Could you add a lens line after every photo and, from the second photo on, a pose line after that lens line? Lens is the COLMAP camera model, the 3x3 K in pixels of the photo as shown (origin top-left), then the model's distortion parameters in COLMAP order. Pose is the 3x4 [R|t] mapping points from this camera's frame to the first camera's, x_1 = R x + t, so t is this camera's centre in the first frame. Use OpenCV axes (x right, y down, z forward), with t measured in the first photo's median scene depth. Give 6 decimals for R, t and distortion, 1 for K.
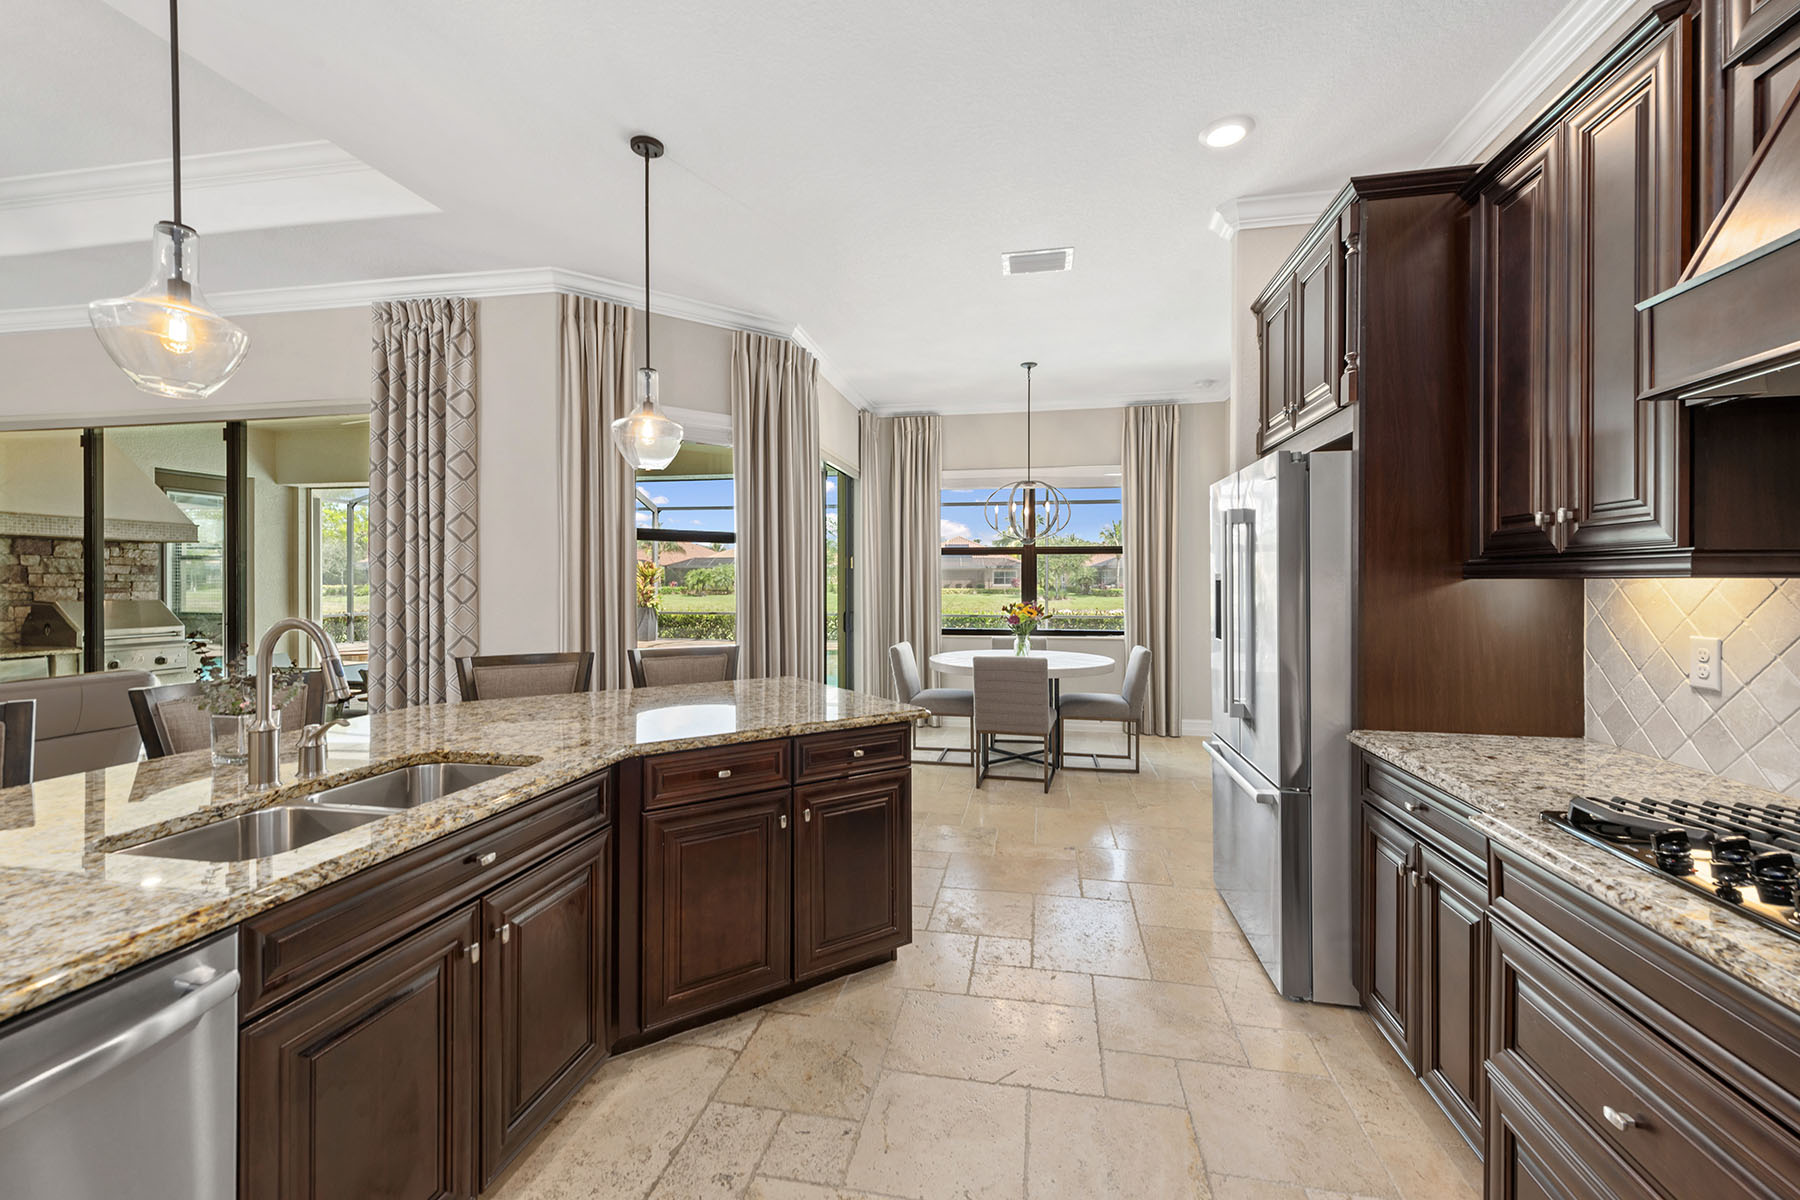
lens RADIAL K [[716.6, 0, 923.5], [0, 716.6, 584.5], [0, 0, 1]] dist [-0.010825, -0.000103]
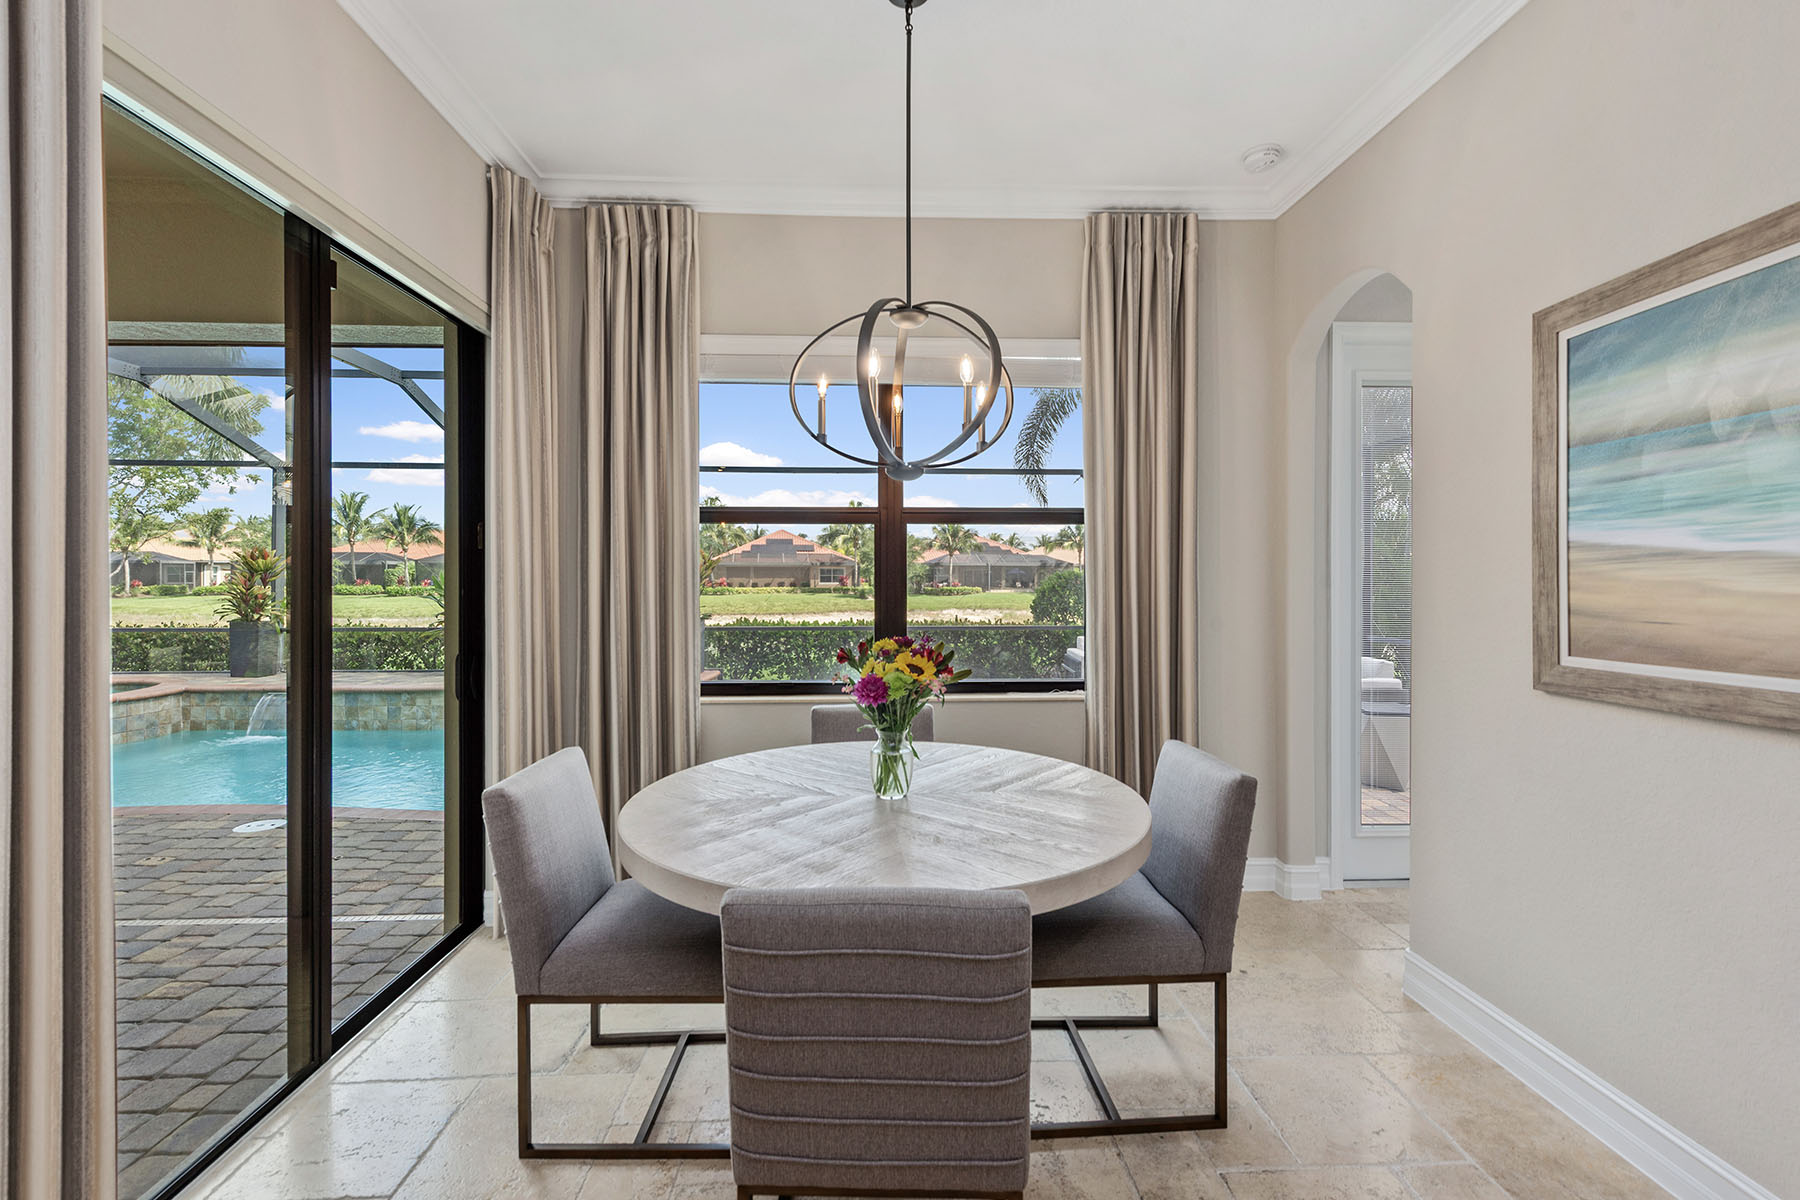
lens RADIAL K [[676.0, 0, 900.1], [0, 676.0, 579.7], [0, 0, 1]] dist [0.000675, 0.000003]
pose [[0.977033, 0.000558, 0.213088, 0.060006], [0.000308, 0.999992, -0.004032, -0.002333], [-0.213089, 0.004005, 0.977025, 0.578471]]
